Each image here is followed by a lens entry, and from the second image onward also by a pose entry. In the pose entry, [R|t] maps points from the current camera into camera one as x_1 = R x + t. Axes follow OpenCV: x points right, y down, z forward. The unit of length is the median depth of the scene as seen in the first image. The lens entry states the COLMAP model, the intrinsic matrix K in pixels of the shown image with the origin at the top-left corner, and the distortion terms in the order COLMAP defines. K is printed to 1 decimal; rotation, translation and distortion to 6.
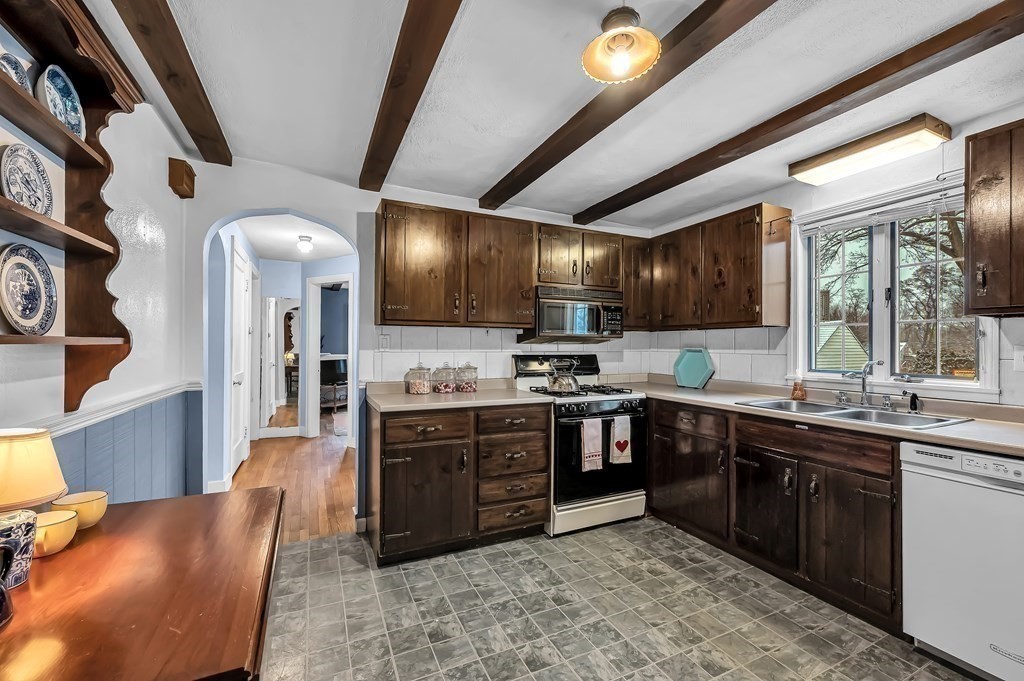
lens RADIAL K [[414.9, 0, 511.4], [0, 414.9, 344.4], [0, 0, 1]] dist [0.000783, 0.000052]
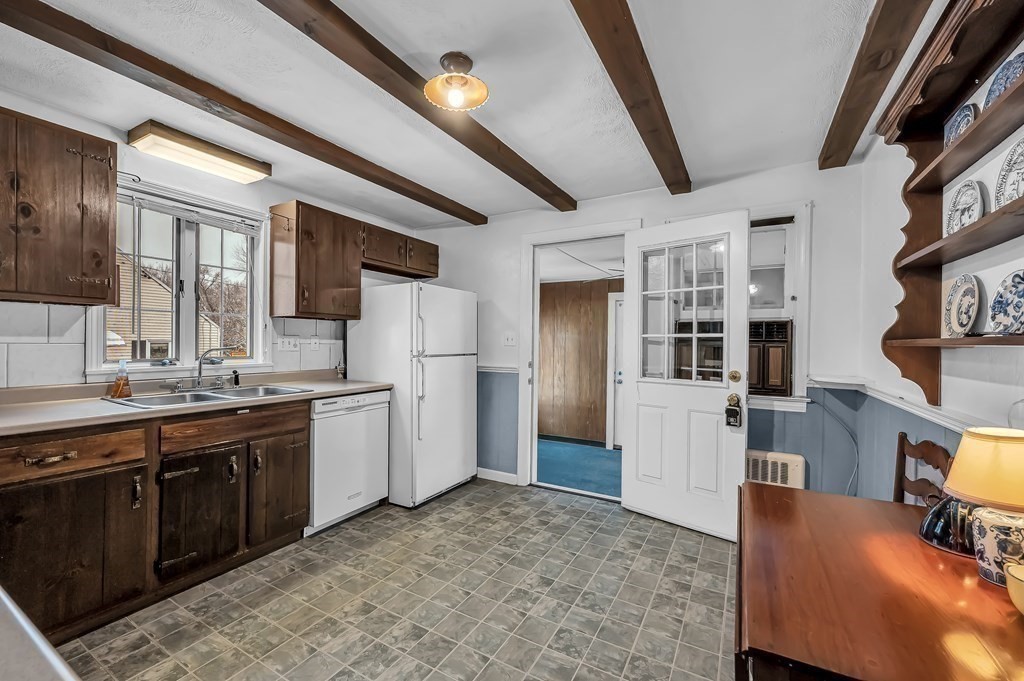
lens RADIAL K [[414.9, 0, 511.4], [0, 414.9, 344.4], [0, 0, 1]] dist [0.000783, 0.000052]
pose [[-0.570612, -0.019345, 0.820992, -0.429461], [-0.019651, 0.999758, 0.009899, 0.004127], [-0.820985, -0.010485, -0.570854, 0.819395]]
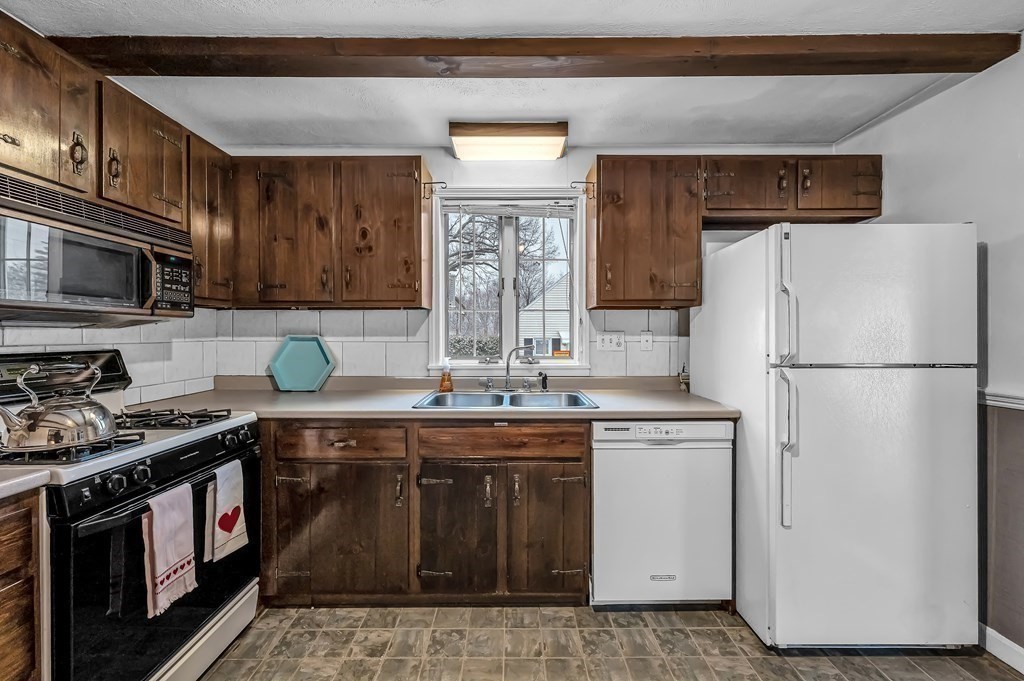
lens RADIAL K [[407.4, 0, 512.0], [0, 407.4, 340.5], [0, 0, 1]] dist [0.000455, 0.000085]
pose [[0.429116, -0.017657, 0.903077, -0.047389], [-0.000374, 0.999805, 0.019725, 0.005107], [-0.903249, -0.008802, 0.429026, 0.481532]]
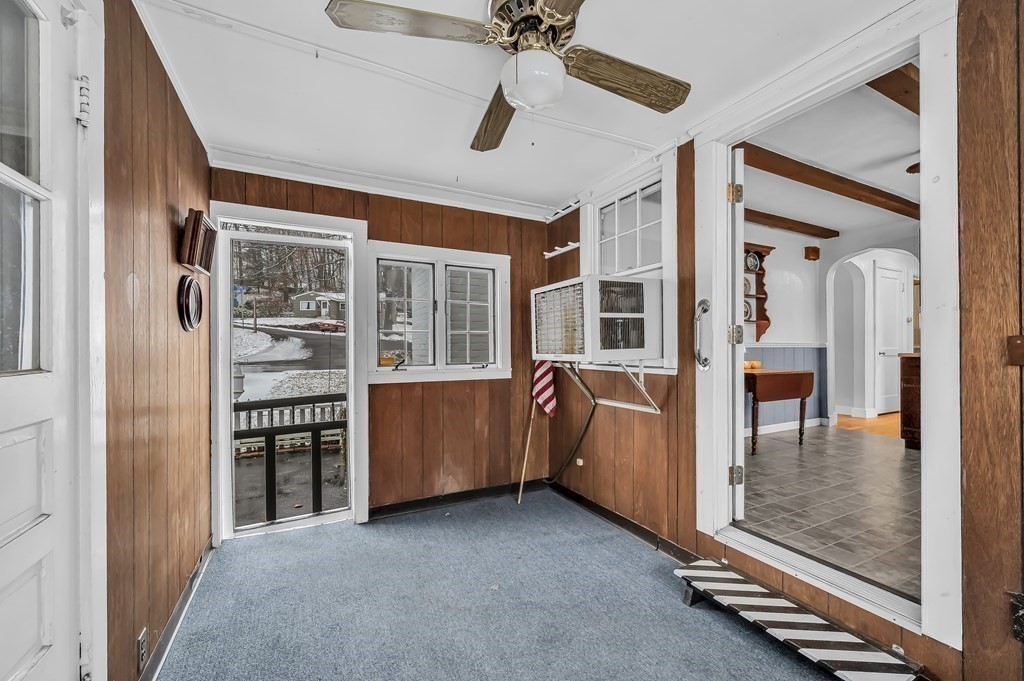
lens RADIAL K [[408.4, 0, 511.5], [0, 408.4, 347.7], [0, 0, 1]] dist [-0.000420, -0.000125]
pose [[0.025430, -0.007331, -0.999650, 1.175542], [0.005039, 0.999961, -0.007205, 0.107596], [0.999664, -0.004854, 0.025466, -0.596053]]
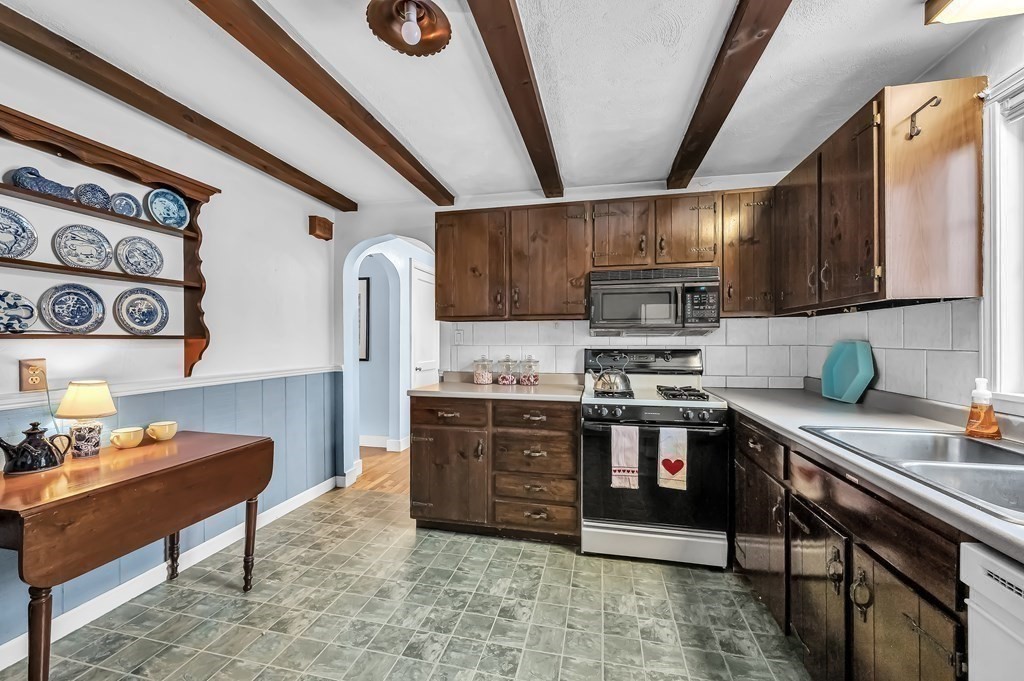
lens RADIAL K [[410.1, 0, 509.2], [0, 410.1, 340.0], [0, 0, 1]] dist [-0.000262, -0.000021]
pose [[0.785955, -0.006611, -0.618248, 0.532657], [0.007612, 0.999971, -0.001015, 0.006907], [0.618236, -0.003908, 0.785983, 0.220727]]
